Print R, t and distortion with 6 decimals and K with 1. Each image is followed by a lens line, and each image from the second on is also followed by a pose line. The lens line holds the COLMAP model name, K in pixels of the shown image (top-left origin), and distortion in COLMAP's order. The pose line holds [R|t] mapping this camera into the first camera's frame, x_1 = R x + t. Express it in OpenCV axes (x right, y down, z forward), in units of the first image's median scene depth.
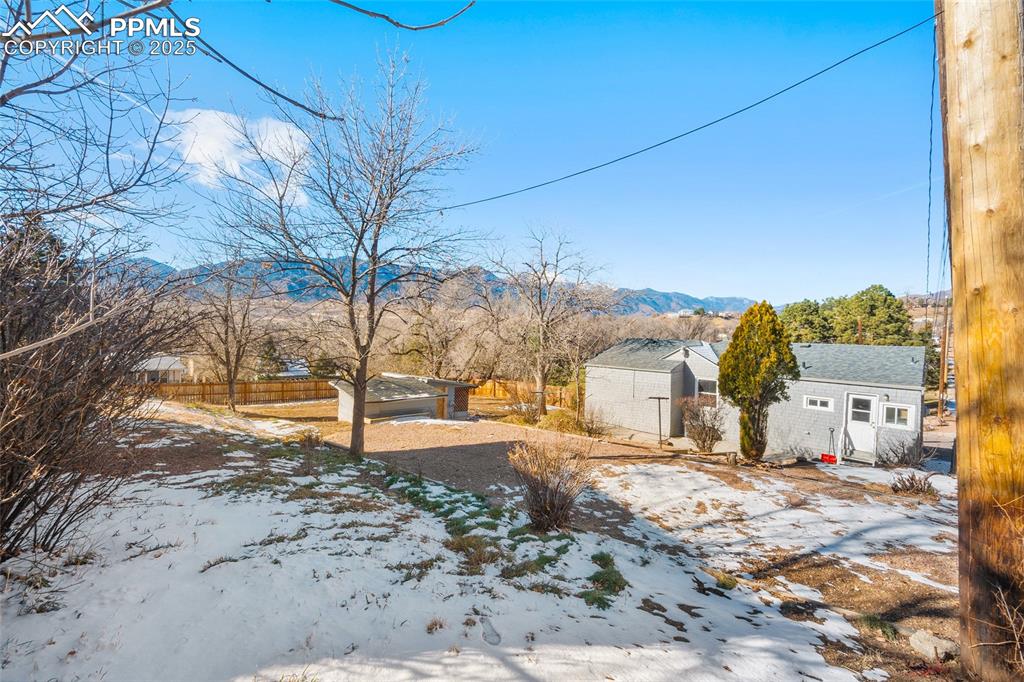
lens RADIAL K [[398.8, 0, 510.8], [0, 398.8, 343.4], [0, 0, 1]] dist [-0.001490, -0.000145]
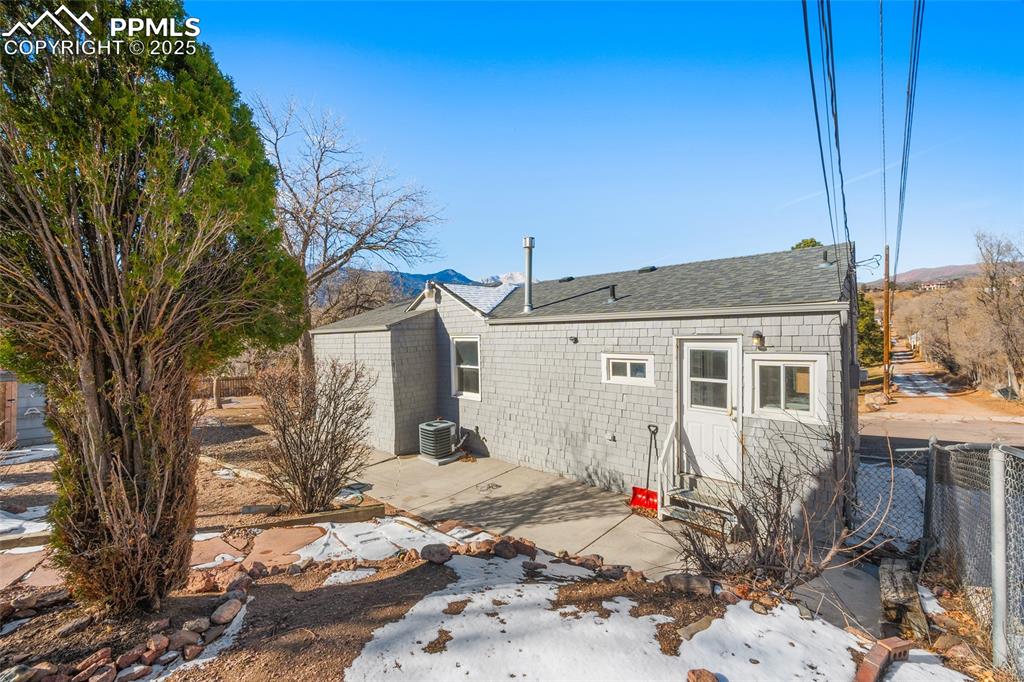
lens RADIAL K [[398.8, 0, 504.9], [0, 398.8, 342.2], [0, 0, 1]] dist [-0.001490, -0.000145]
pose [[0.996956, -0.043800, 0.064500, 0.623747], [0.043999, 0.999030, -0.001673, 0.117321], [-0.064364, 0.004506, 0.997916, 0.584075]]
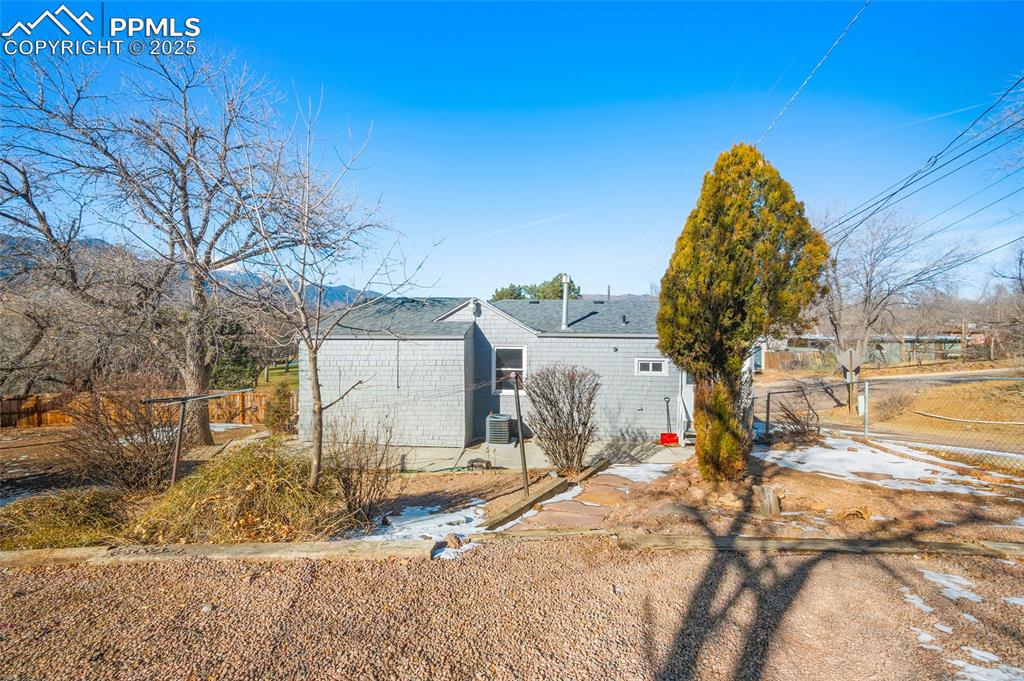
lens RADIAL K [[398.8, 0, 507.6], [0, 398.8, 339.3], [0, 0, 1]] dist [-0.001490, -0.000145]
pose [[0.755485, -0.025900, 0.654654, 0.077976], [0.028135, 0.999579, 0.007077, 0.086771], [-0.654561, 0.013072, 0.755896, 0.620188]]
